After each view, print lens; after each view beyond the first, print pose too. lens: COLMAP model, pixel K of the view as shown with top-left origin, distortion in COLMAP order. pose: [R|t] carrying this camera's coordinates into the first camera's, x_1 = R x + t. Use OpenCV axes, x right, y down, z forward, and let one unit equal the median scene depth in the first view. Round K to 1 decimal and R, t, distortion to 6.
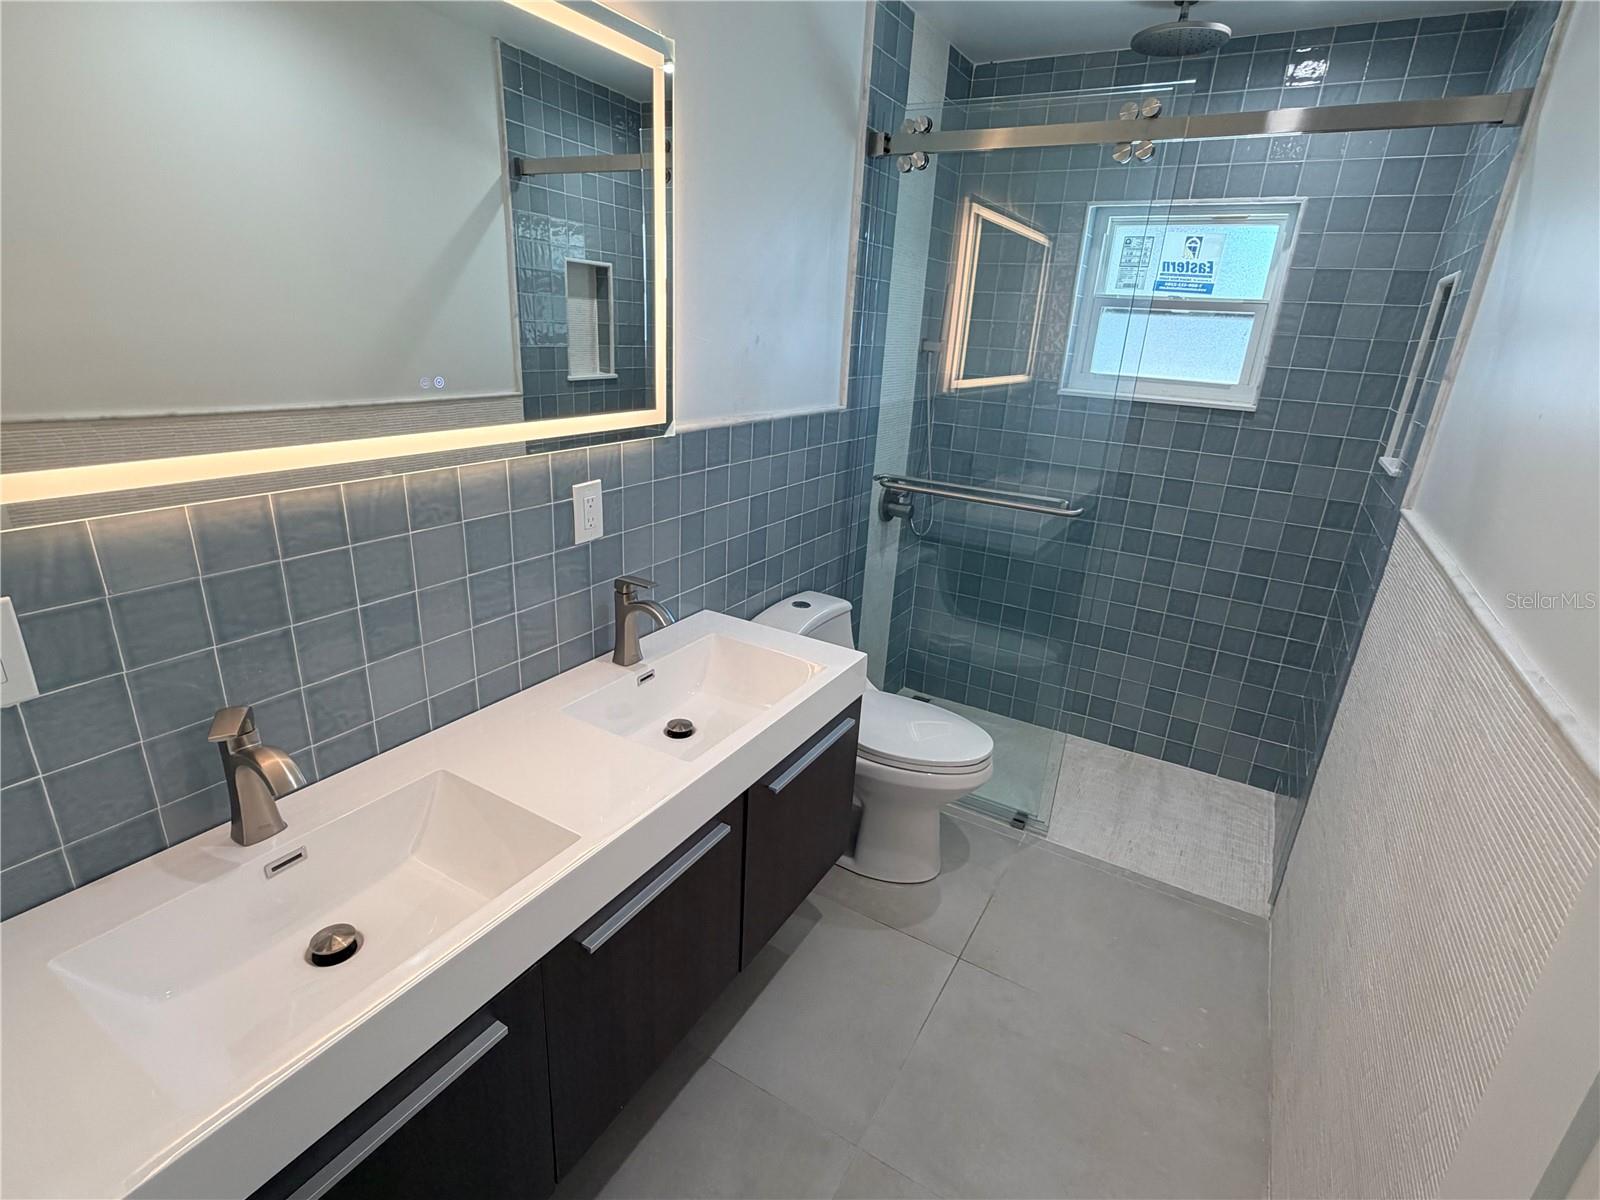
lens RADIAL K [[779.0, 0, 800.0], [0, 779.0, 600.0], [0, 0, 1]] dist [-0.000595, 0.000516]
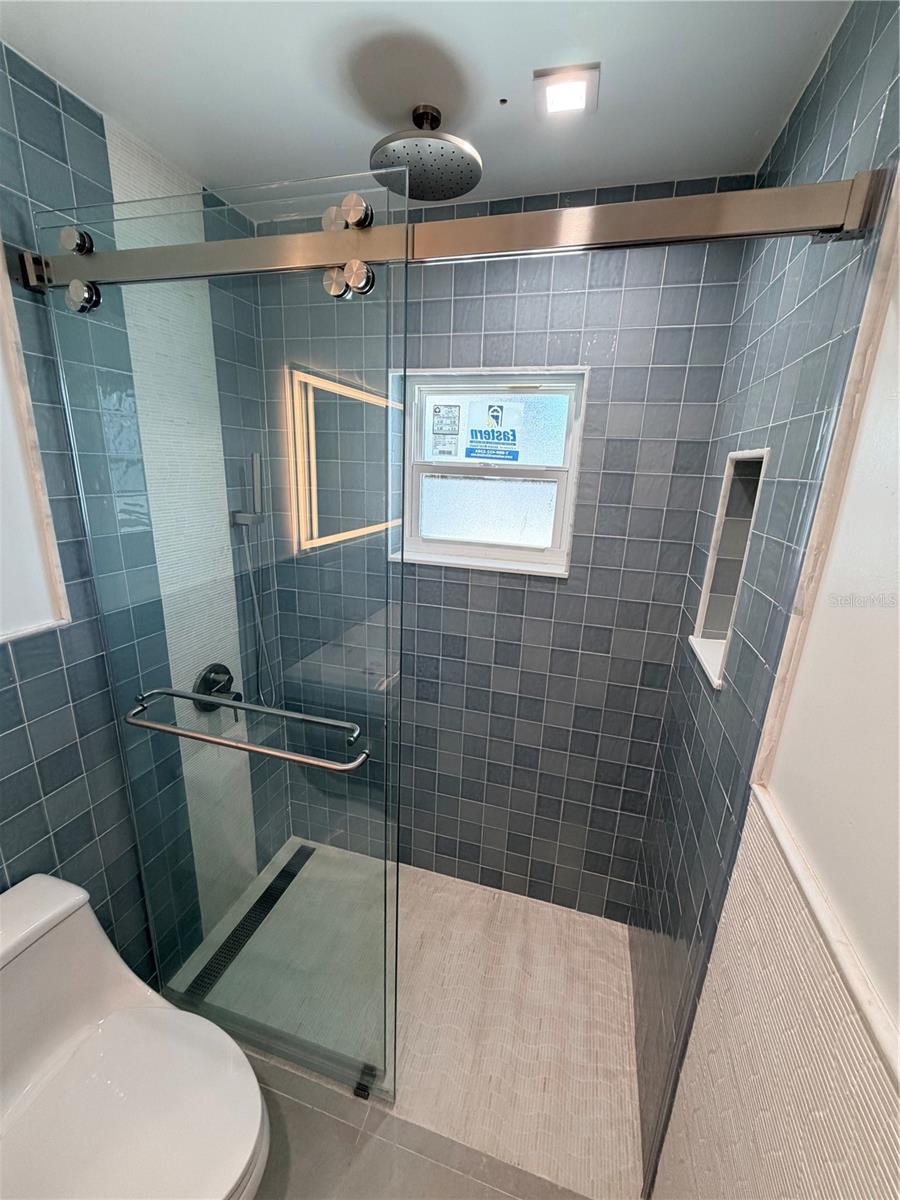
lens RADIAL K [[485.9, 0, 450.0], [0, 485.9, 600.0], [0, 0, 1]] dist [-0.000529, -0.000108]
pose [[0.968170, -0.082848, 0.236183, 0.277716], [0.096815, 0.994137, -0.048145, -0.189693], [-0.230810, 0.069479, 0.970515, 0.415911]]
